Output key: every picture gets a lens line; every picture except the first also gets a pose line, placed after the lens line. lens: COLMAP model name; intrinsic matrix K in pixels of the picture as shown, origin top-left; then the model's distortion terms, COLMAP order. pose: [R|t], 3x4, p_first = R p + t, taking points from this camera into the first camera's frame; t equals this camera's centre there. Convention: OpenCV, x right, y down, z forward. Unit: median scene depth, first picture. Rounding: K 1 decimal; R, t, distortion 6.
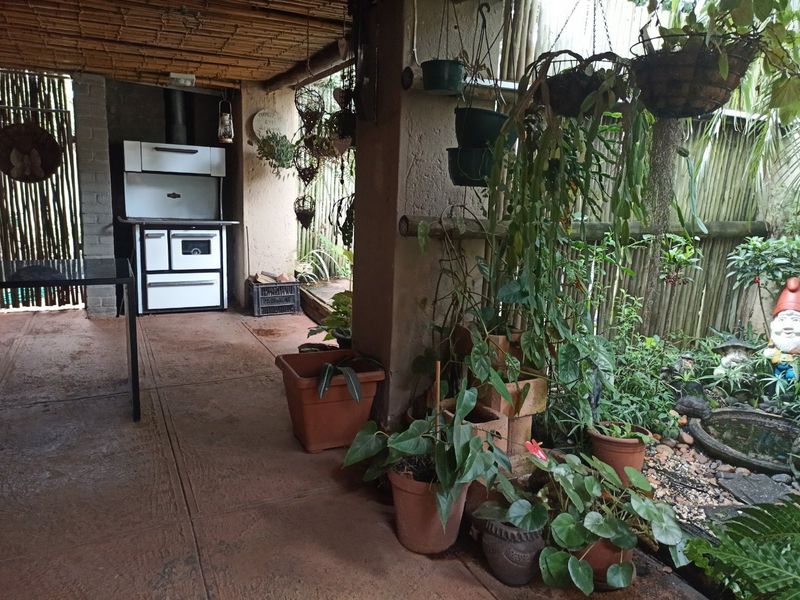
lens RADIAL K [[633.6, 0, 398.4], [0, 633.6, 296.4], [0, 0, 1]] dist [-0.001302, 0.000543]
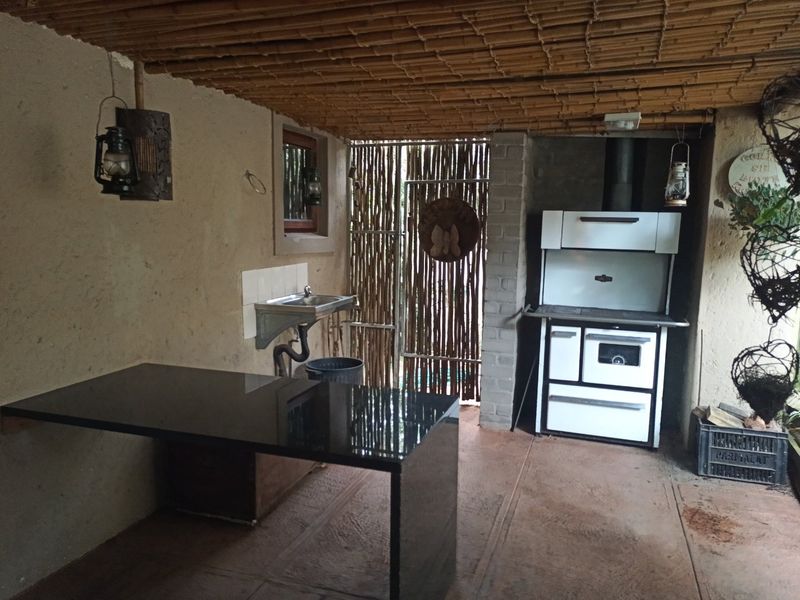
lens RADIAL K [[595.2, 0, 398.7], [0, 595.2, 312.1], [0, 0, 1]] dist [0.072174, -0.042660]
pose [[0.711821, 0.070652, -0.698799, -0.027588], [-0.105328, 0.994415, -0.006750, -0.094698], [0.694419, 0.078408, 0.715287, 0.344114]]
